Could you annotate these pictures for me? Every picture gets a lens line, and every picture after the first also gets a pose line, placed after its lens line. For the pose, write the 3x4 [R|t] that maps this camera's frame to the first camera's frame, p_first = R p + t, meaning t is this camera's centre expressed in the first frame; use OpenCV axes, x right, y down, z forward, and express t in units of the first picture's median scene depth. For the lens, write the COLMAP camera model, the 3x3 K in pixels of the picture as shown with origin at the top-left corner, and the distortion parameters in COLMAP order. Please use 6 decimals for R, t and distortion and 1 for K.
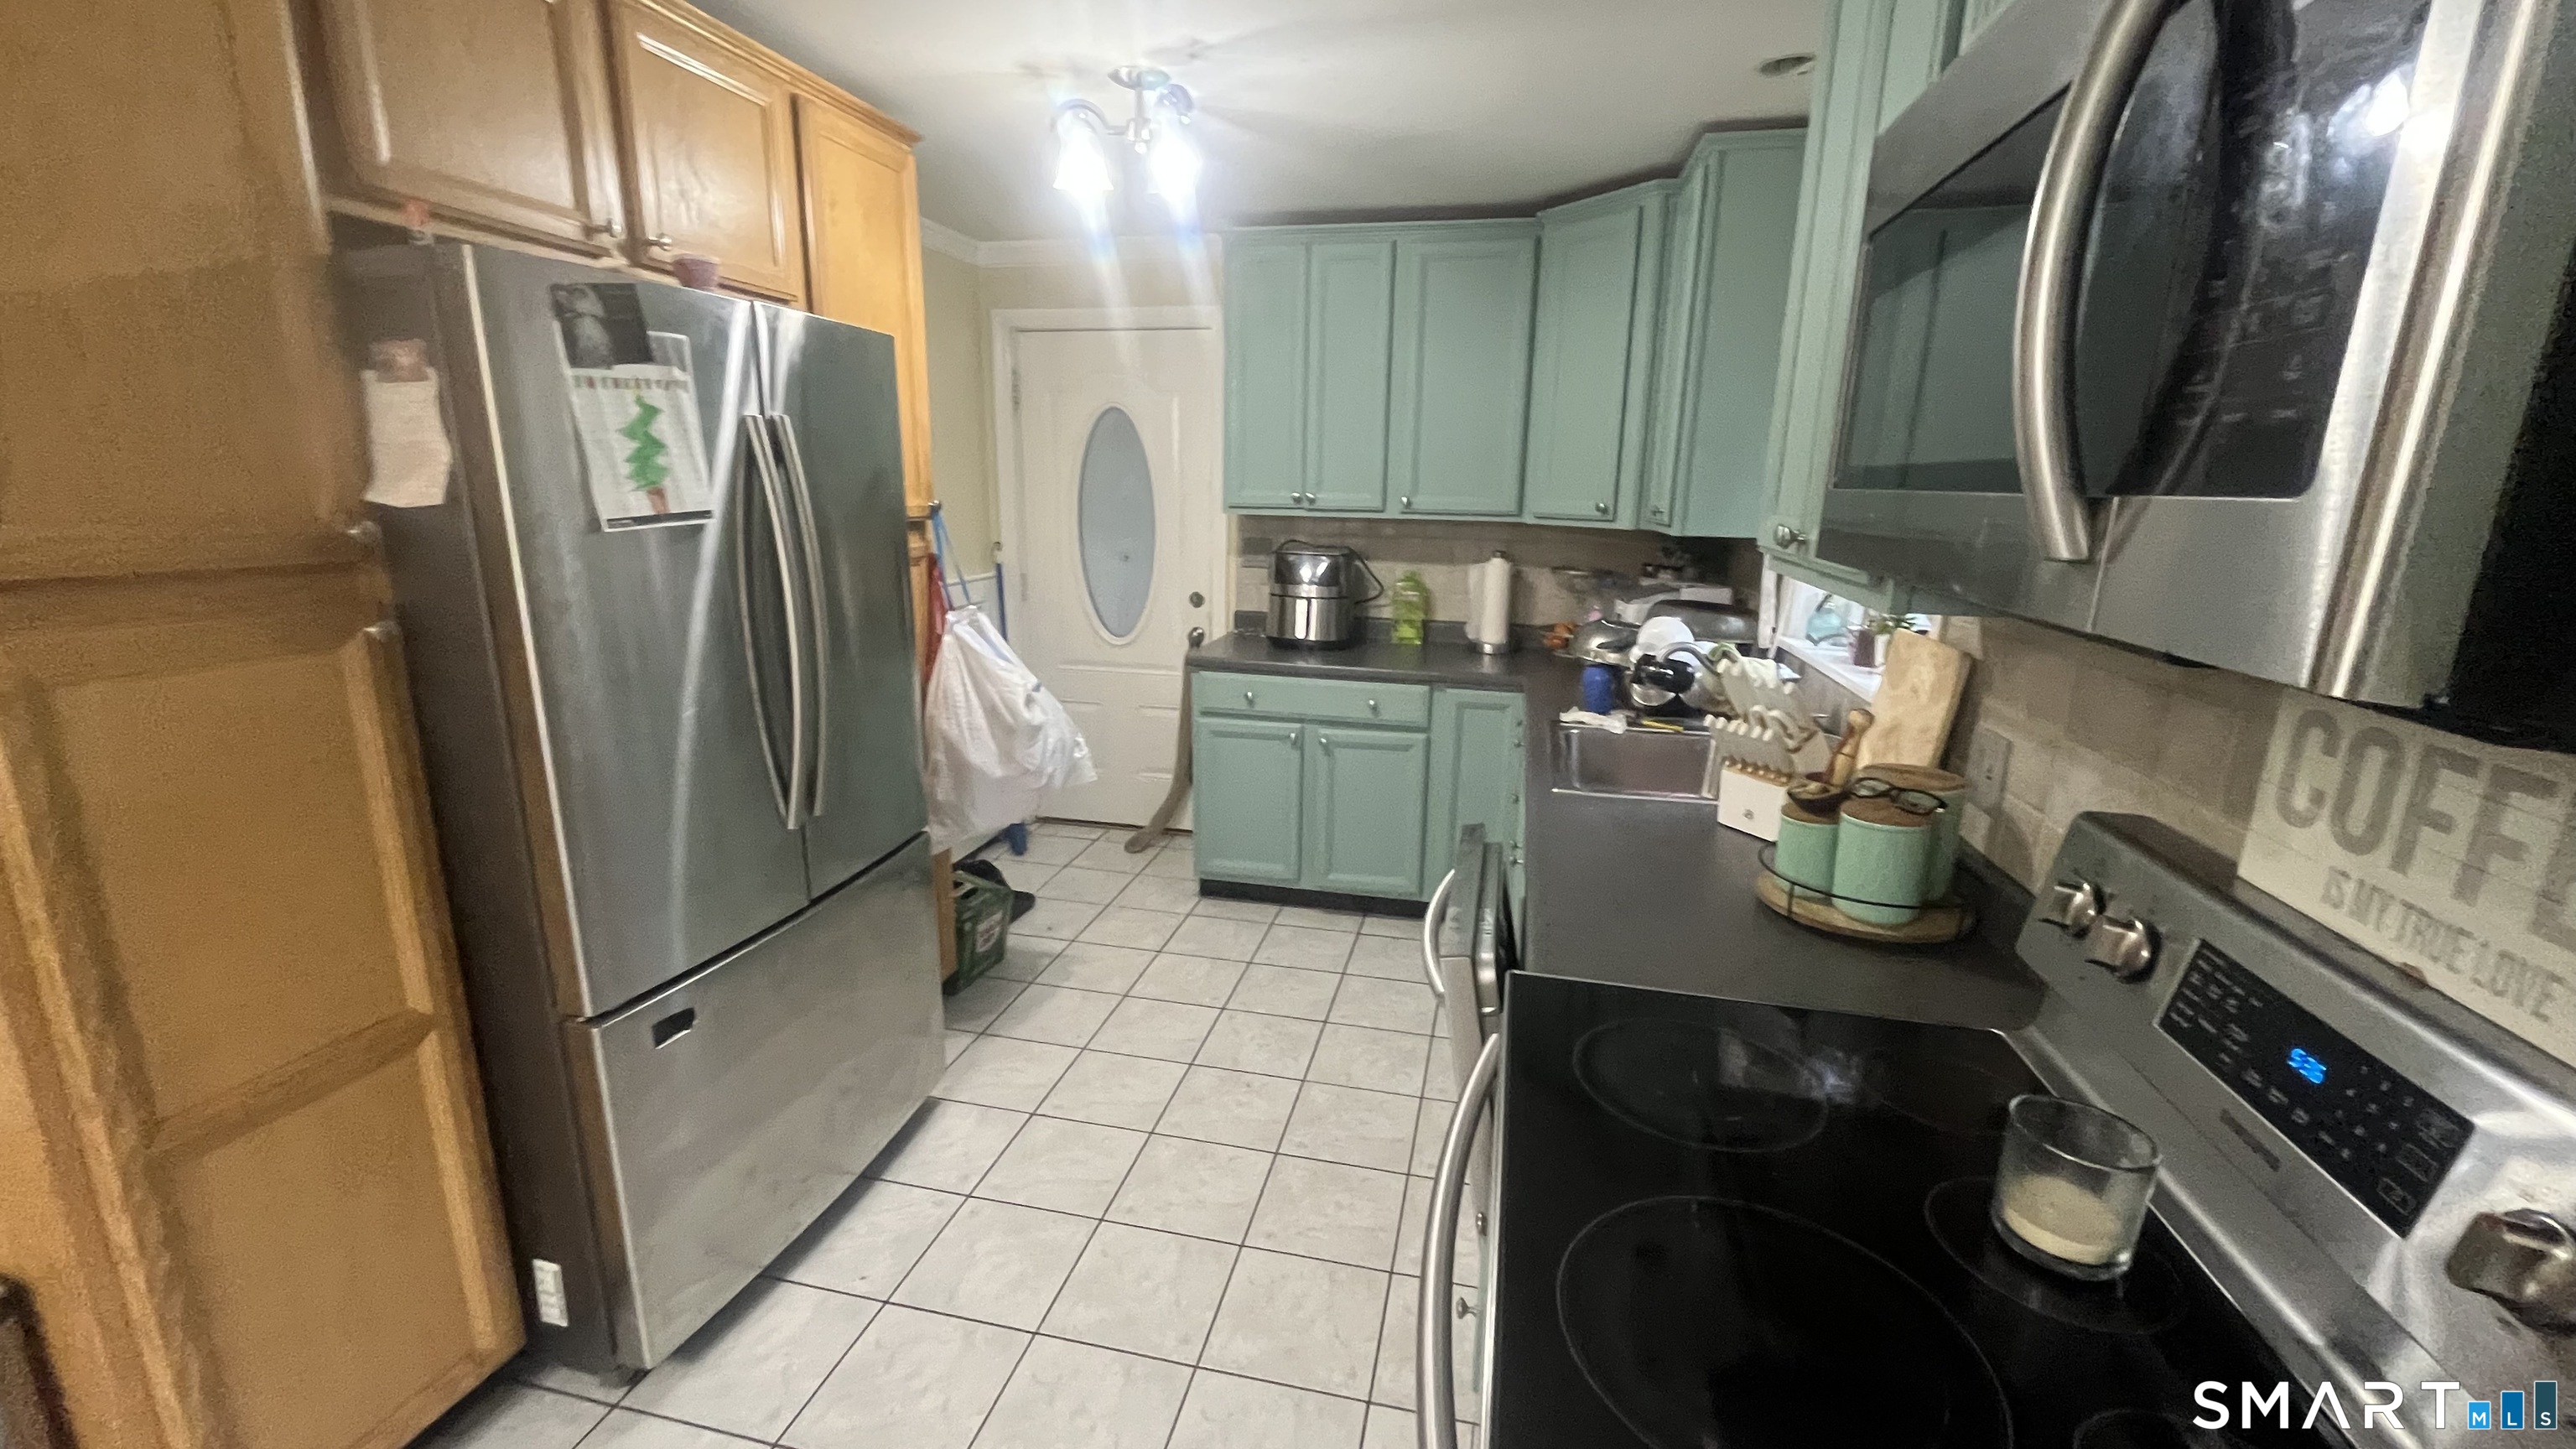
lens RADIAL K [[1032.7, 0, 1288.1], [0, 1032.7, 728.9], [0, 0, 1]] dist [-0.003863, 0.000037]
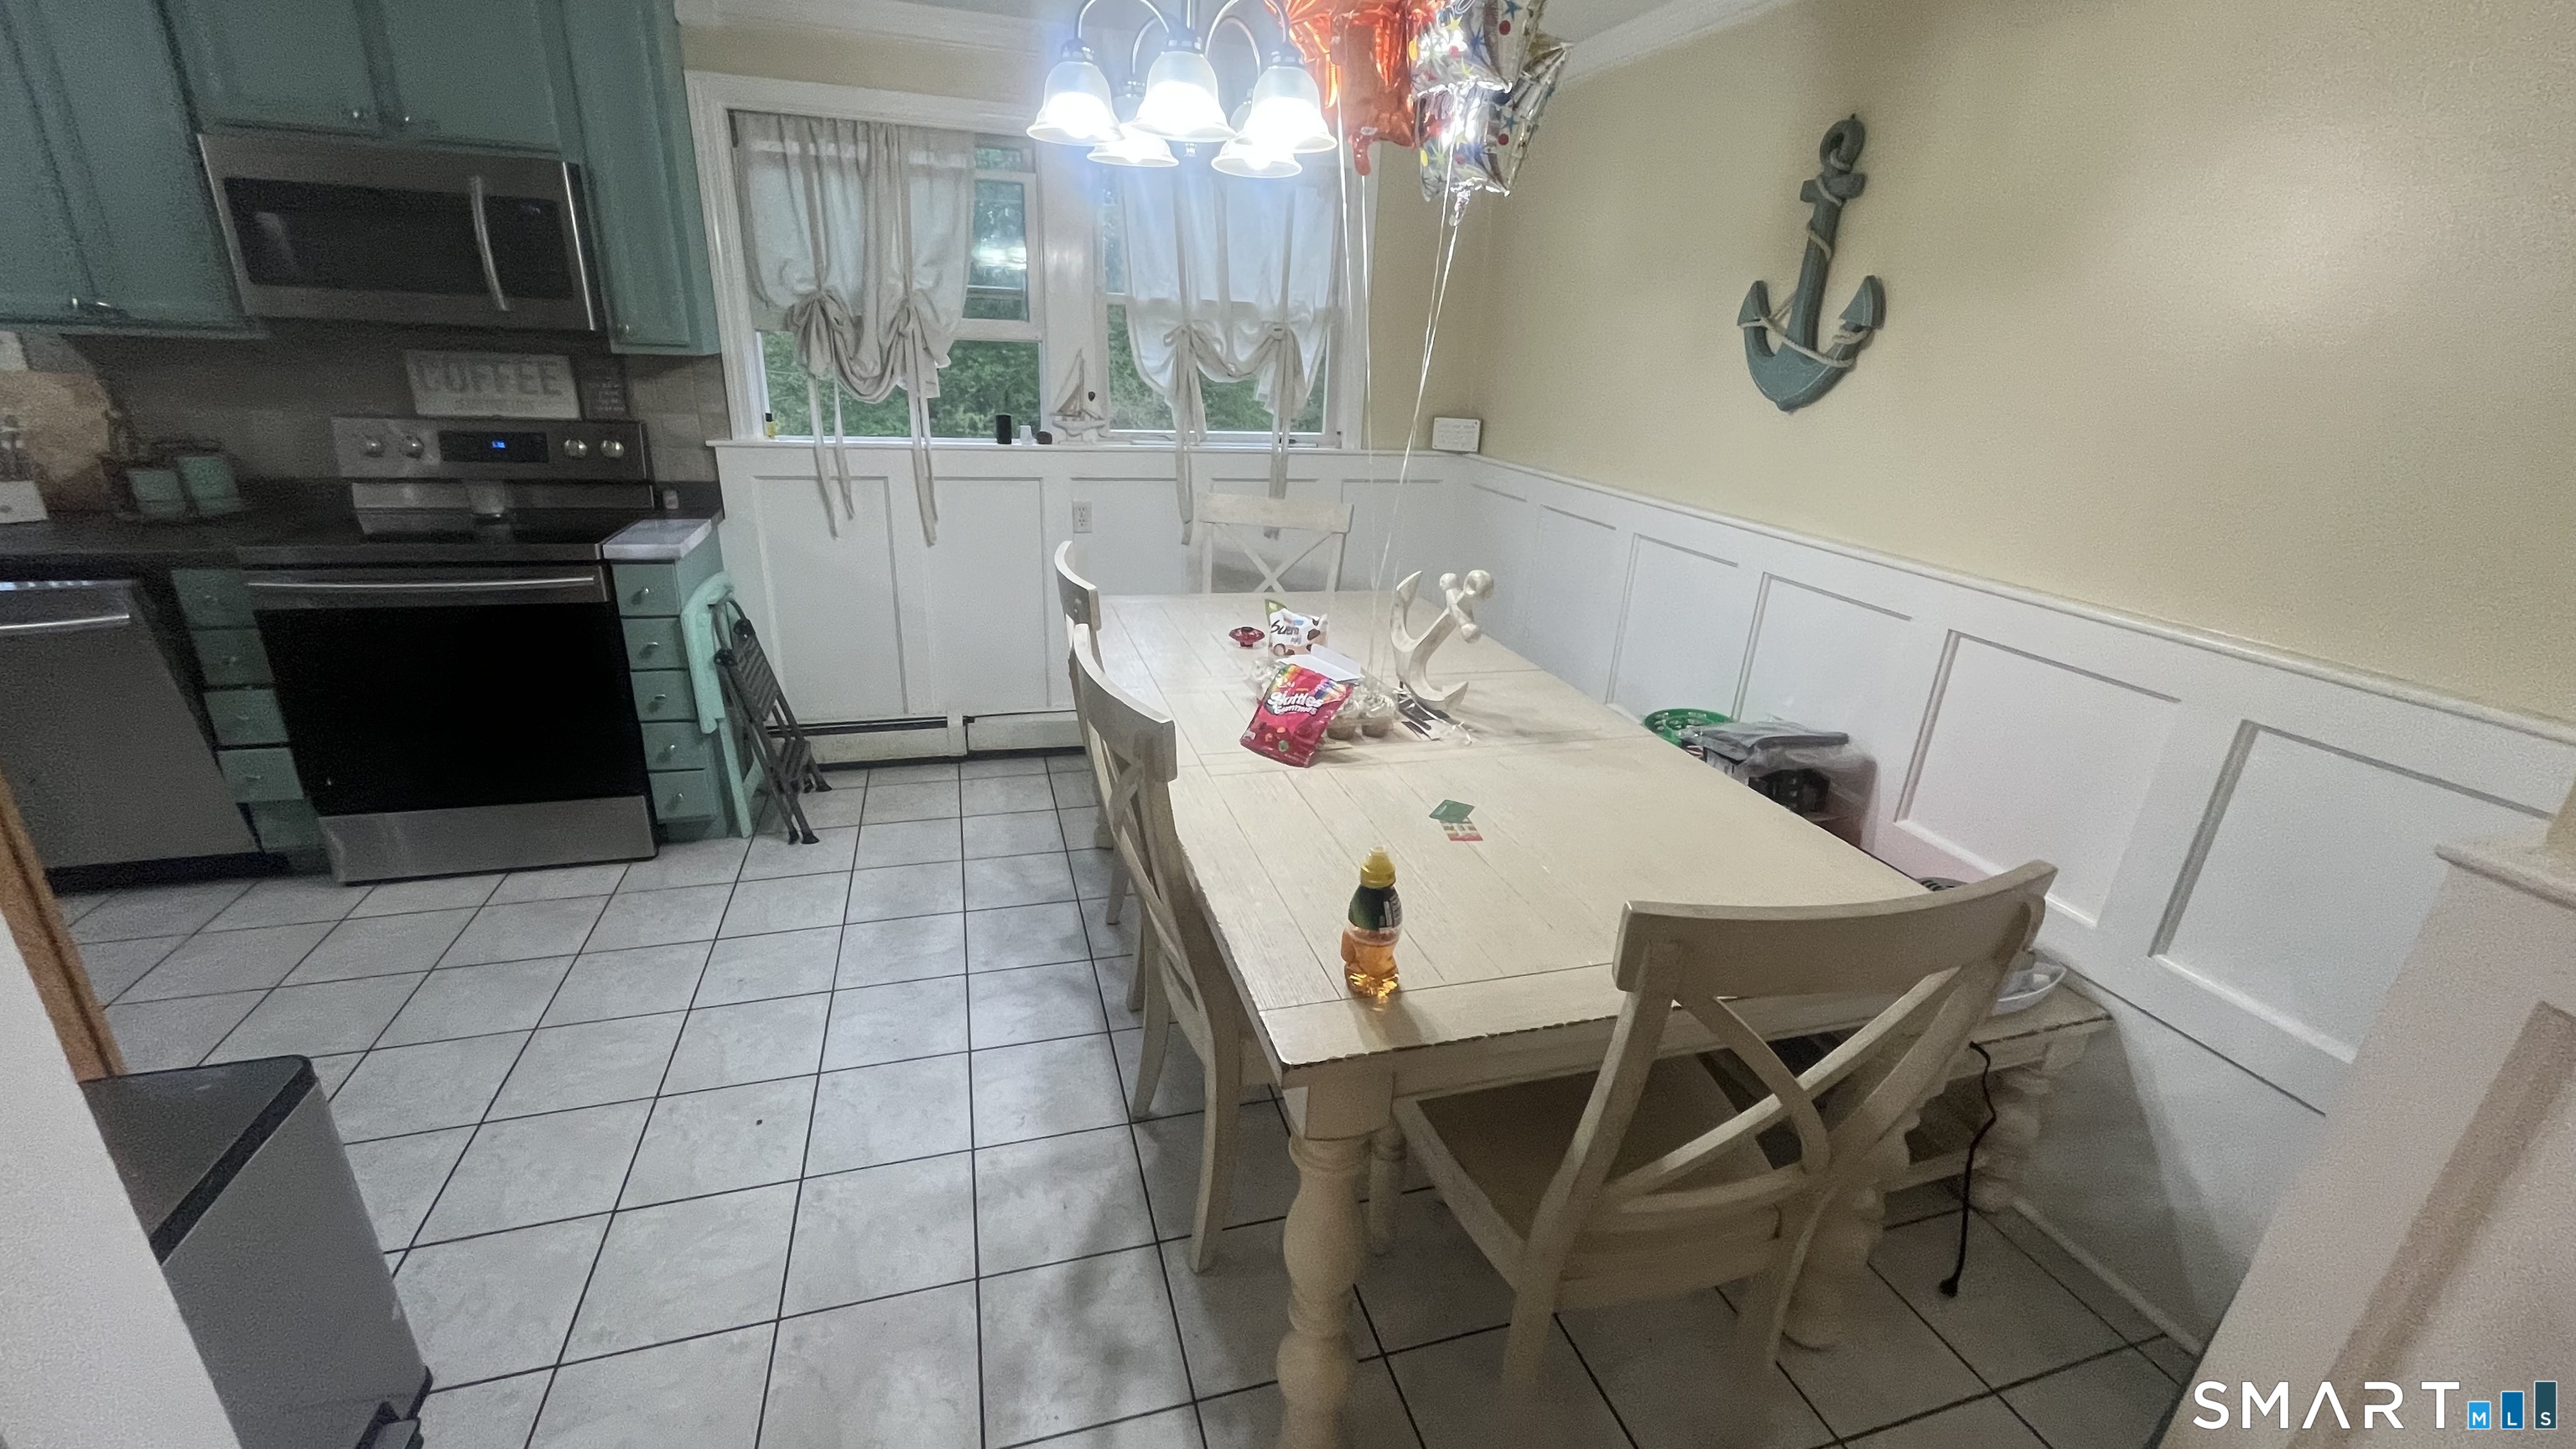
lens RADIAL K [[1032.7, 0, 1284.5], [0, 1032.7, 728.0], [0, 0, 1]] dist [-0.003863, 0.000037]
pose [[-0.500434, -0.338846, 0.796712, -0.895531], [0.150581, 0.872139, 0.465509, -0.025455], [-0.852579, 0.352926, -0.385424, 0.070714]]
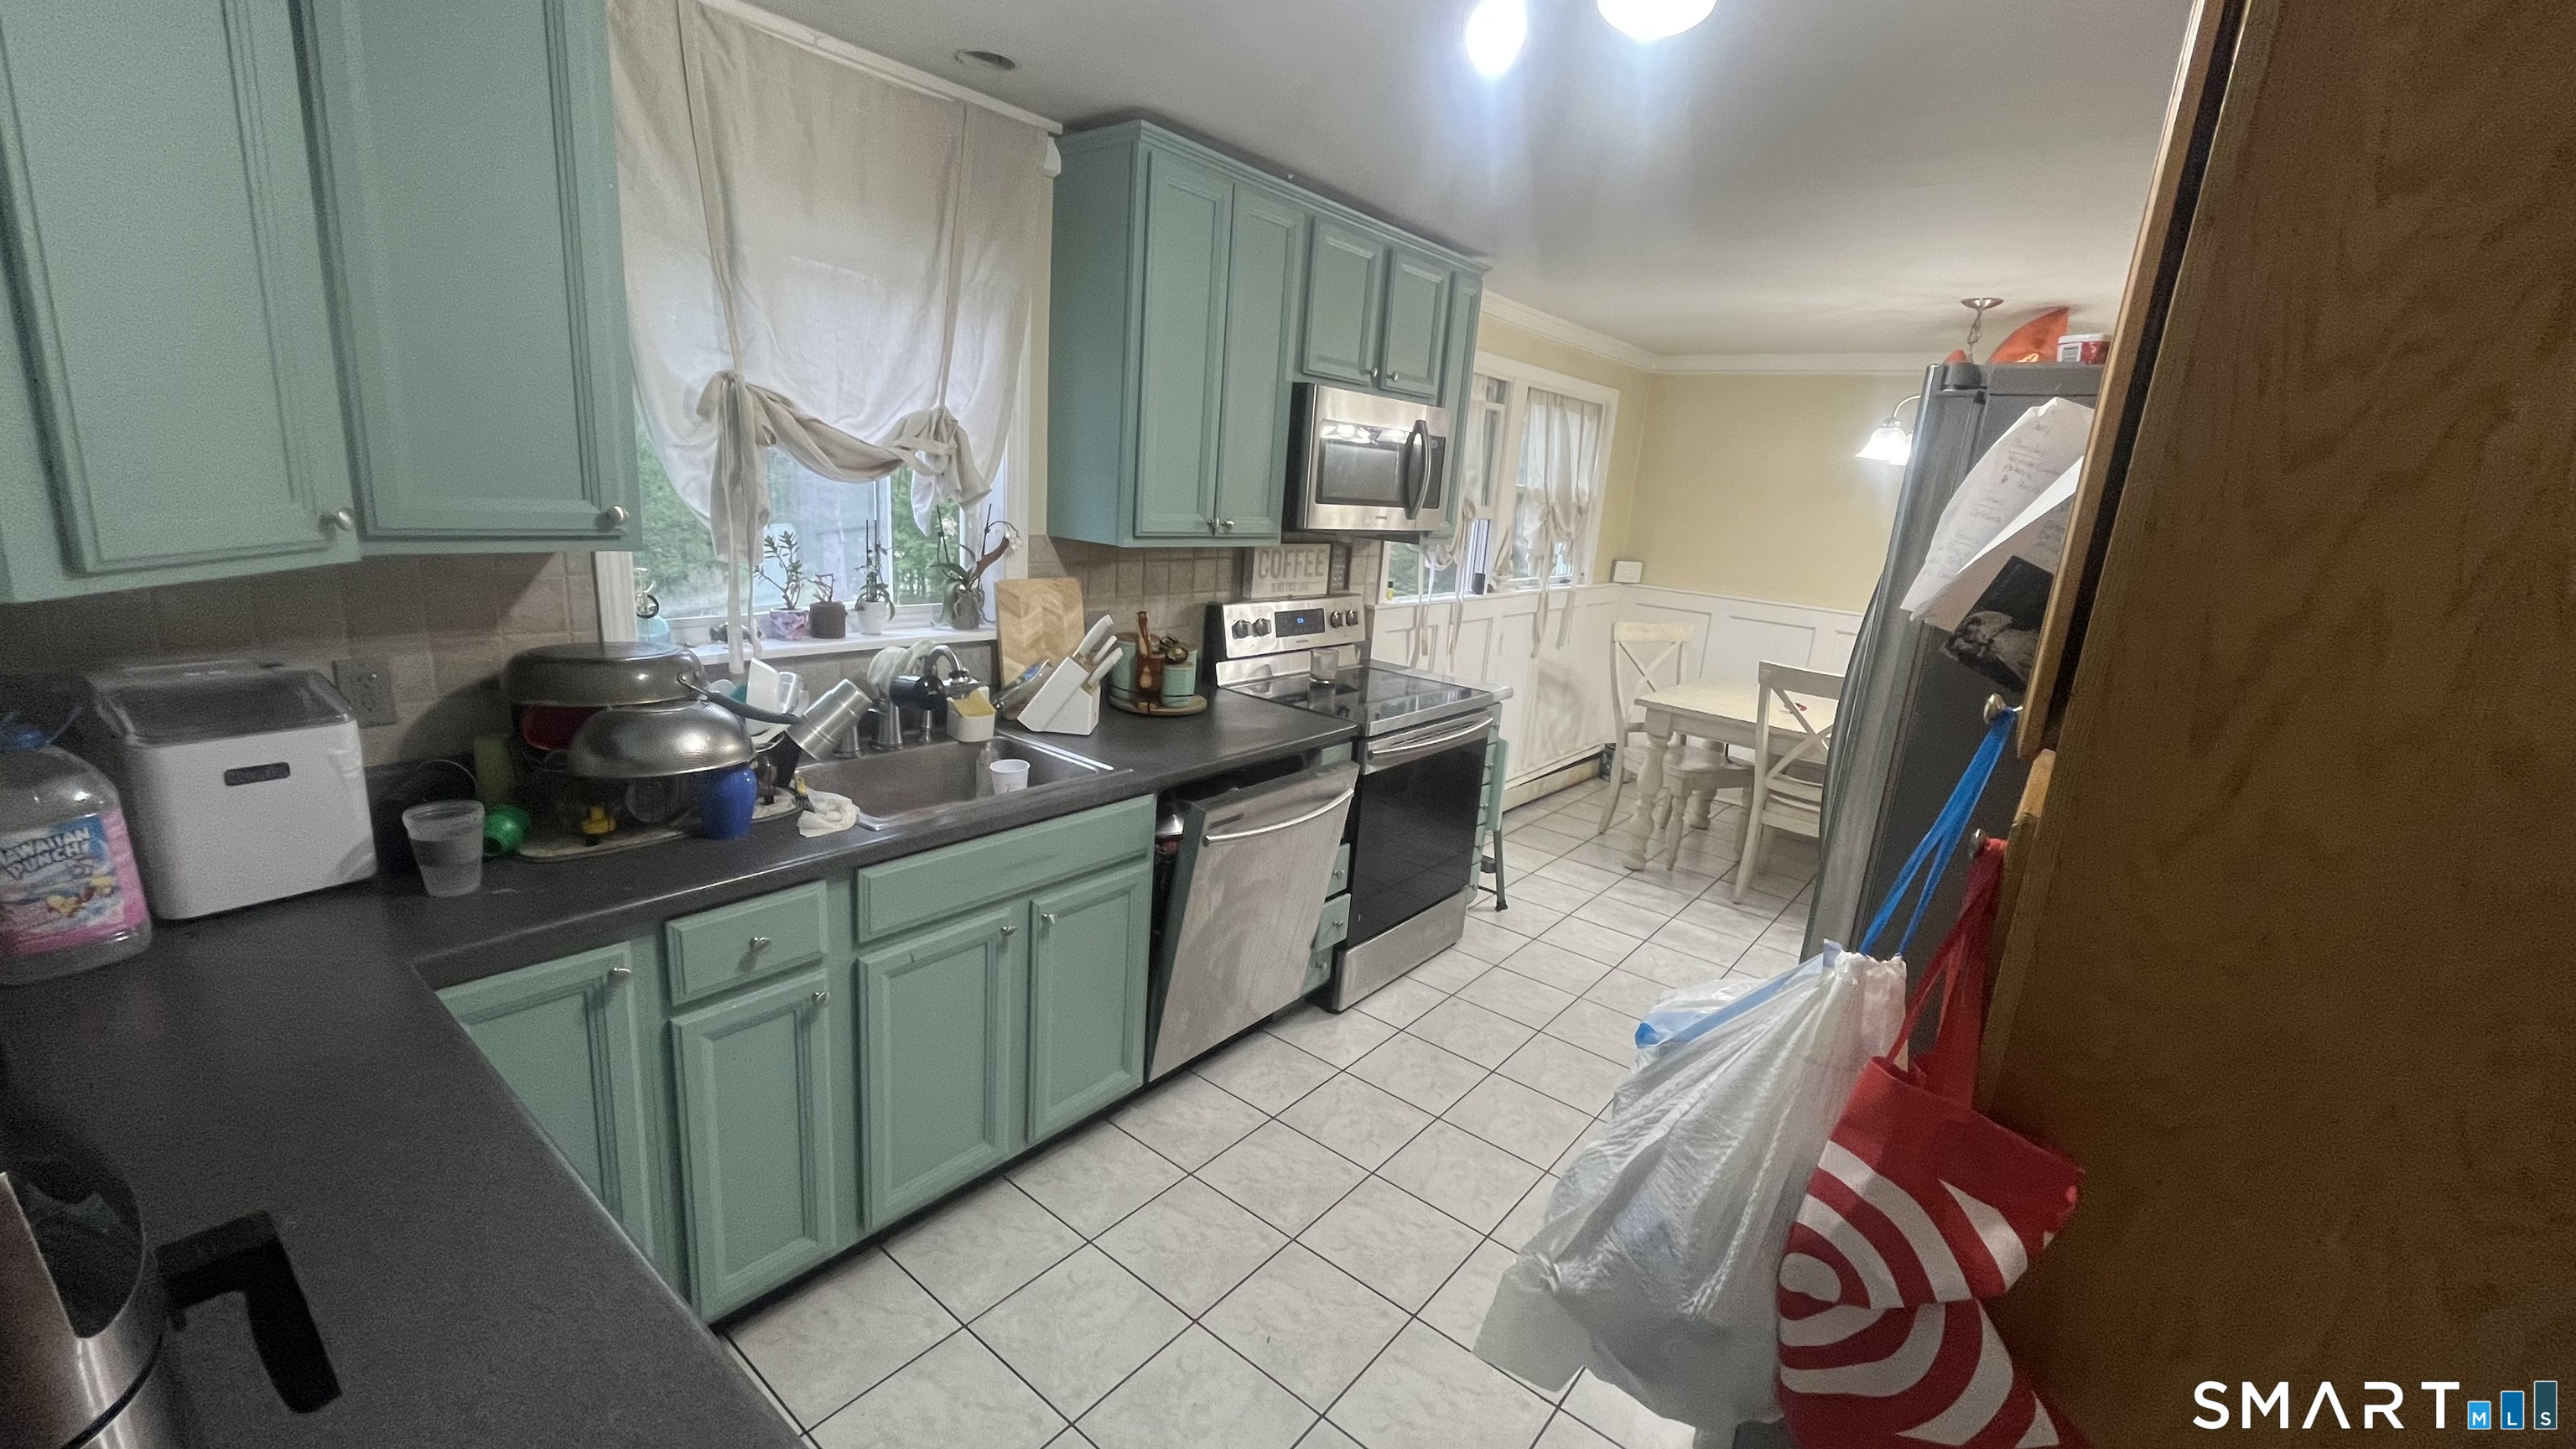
lens RADIAL K [[1032.7, 0, 1275.2], [0, 1032.7, 718.1], [0, 0, 1]] dist [-0.003863, 0.000037]
pose [[-0.894556, -0.188977, 0.405040, -0.195683], [0.010168, 0.897379, 0.441143, -0.294445], [-0.446841, 0.398745, -0.800834, 1.090992]]
